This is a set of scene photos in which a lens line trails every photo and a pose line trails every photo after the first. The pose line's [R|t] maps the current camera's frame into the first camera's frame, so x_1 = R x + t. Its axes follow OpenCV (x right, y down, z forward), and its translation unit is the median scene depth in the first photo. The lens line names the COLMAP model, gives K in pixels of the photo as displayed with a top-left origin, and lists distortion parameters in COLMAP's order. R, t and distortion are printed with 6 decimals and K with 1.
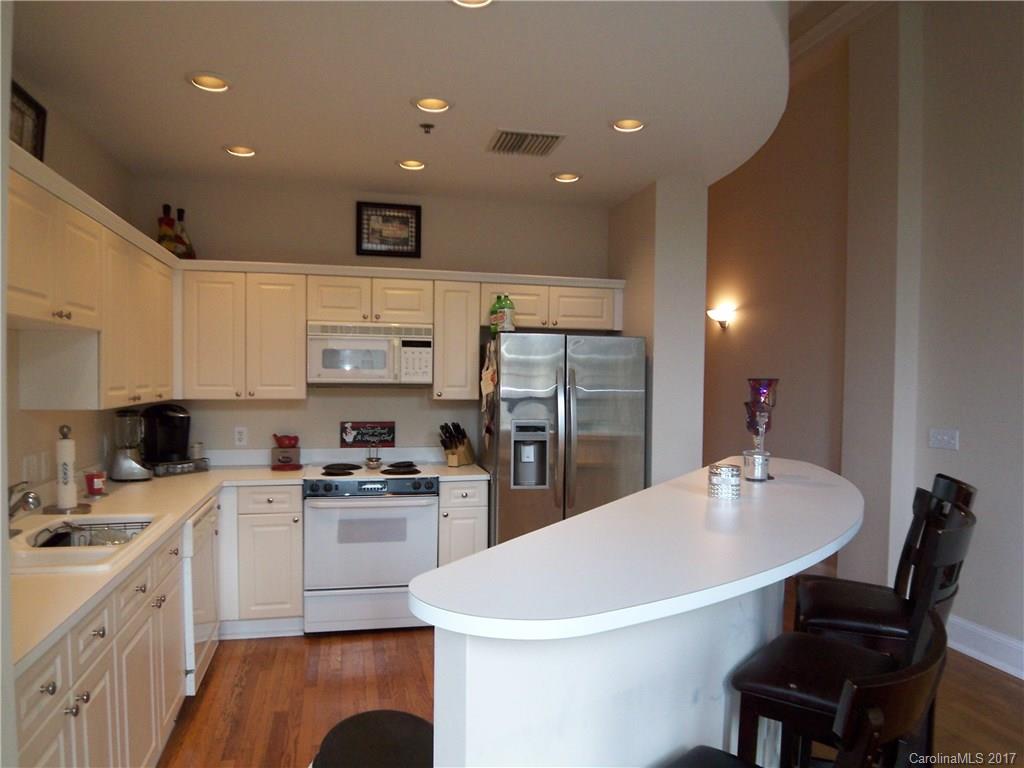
lens RADIAL K [[686.3, 0, 511.7], [0, 686.3, 393.7], [0, 0, 1]] dist [0.001691, -0.061567]
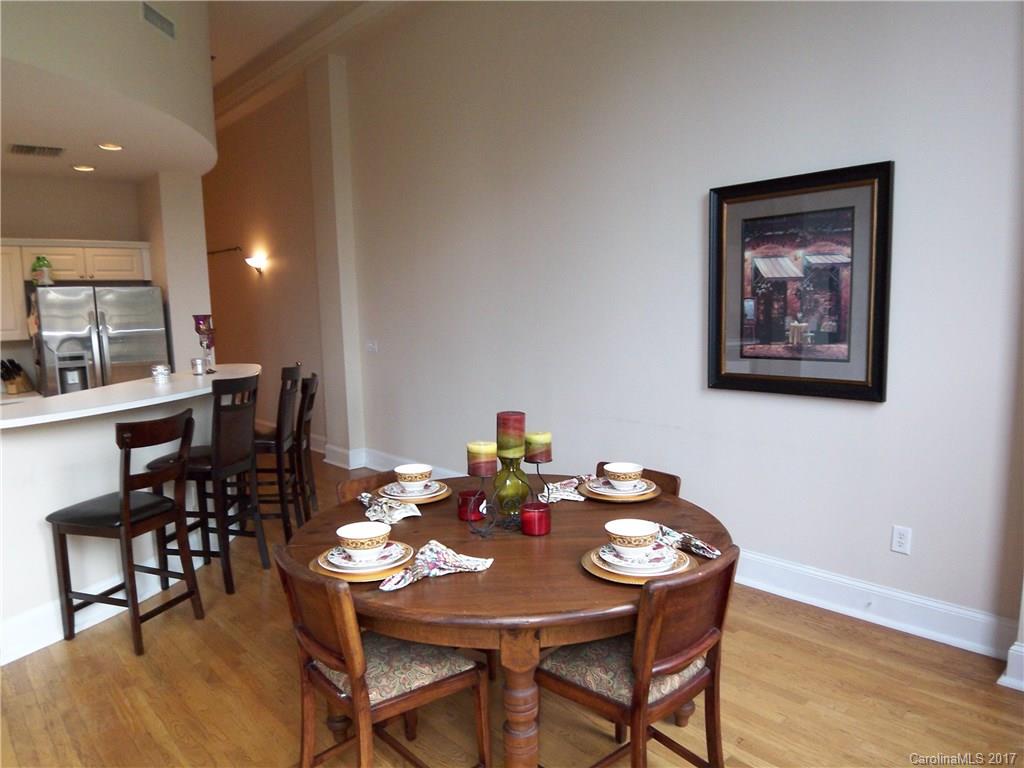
lens RADIAL K [[686.3, 0, 511.7], [0, 686.3, 393.7], [0, 0, 1]] dist [0.001691, -0.061567]
pose [[0.877951, -0.097551, 0.468707, 0.141277], [0.050285, 0.992395, 0.112354, 0.012776], [-0.476103, -0.075072, 0.876179, -0.529831]]
